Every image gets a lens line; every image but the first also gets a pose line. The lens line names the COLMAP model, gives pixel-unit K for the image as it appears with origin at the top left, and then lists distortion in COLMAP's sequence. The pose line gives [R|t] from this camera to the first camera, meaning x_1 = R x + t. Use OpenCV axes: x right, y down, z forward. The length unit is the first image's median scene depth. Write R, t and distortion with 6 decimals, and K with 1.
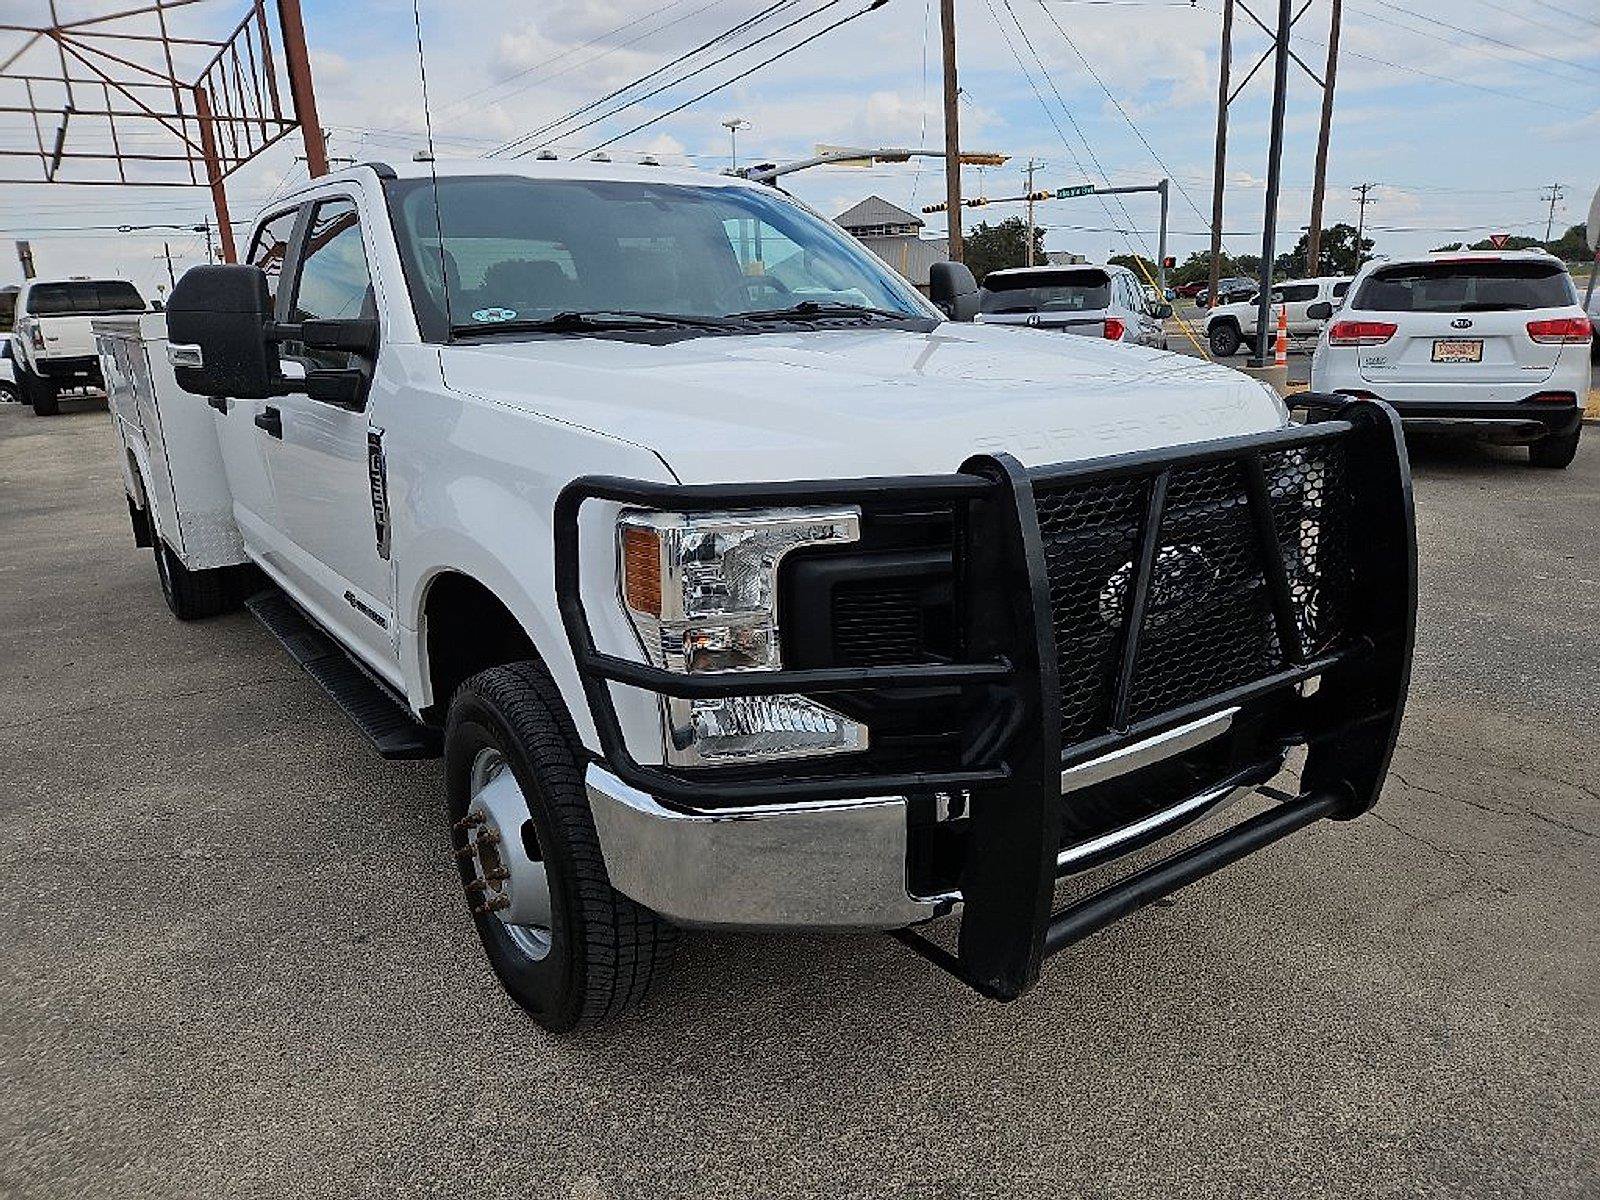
lens RADIAL K [[1066.5, 0, 787.4], [0, 1066.5, 596.7], [0, 0, 1]] dist [0.079299, -0.064182]
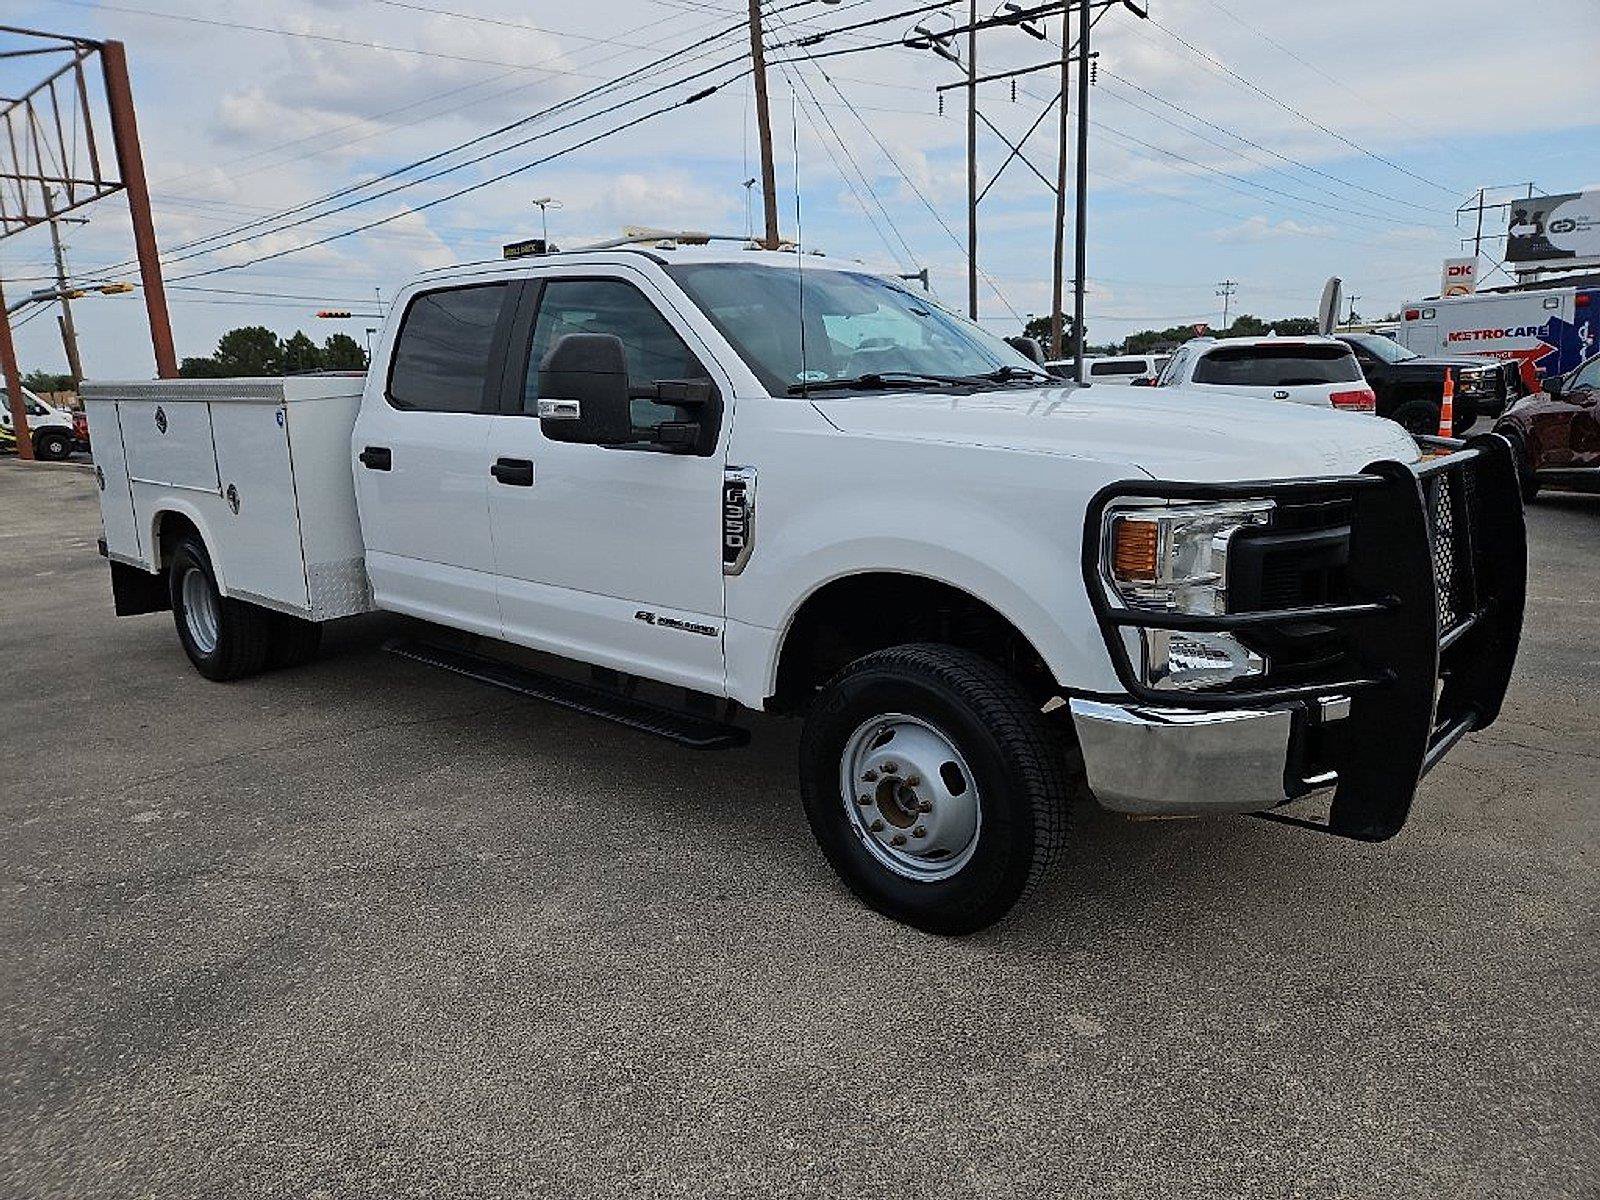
lens RADIAL K [[1066.5, 0, 787.4], [0, 1066.5, 596.7], [0, 0, 1]] dist [0.079299, -0.064182]
pose [[0.978449, -0.035278, 0.203452, -0.529402], [0.048414, 0.997026, -0.059953, 0.061461], [-0.200732, 0.068511, 0.977248, -0.171632]]
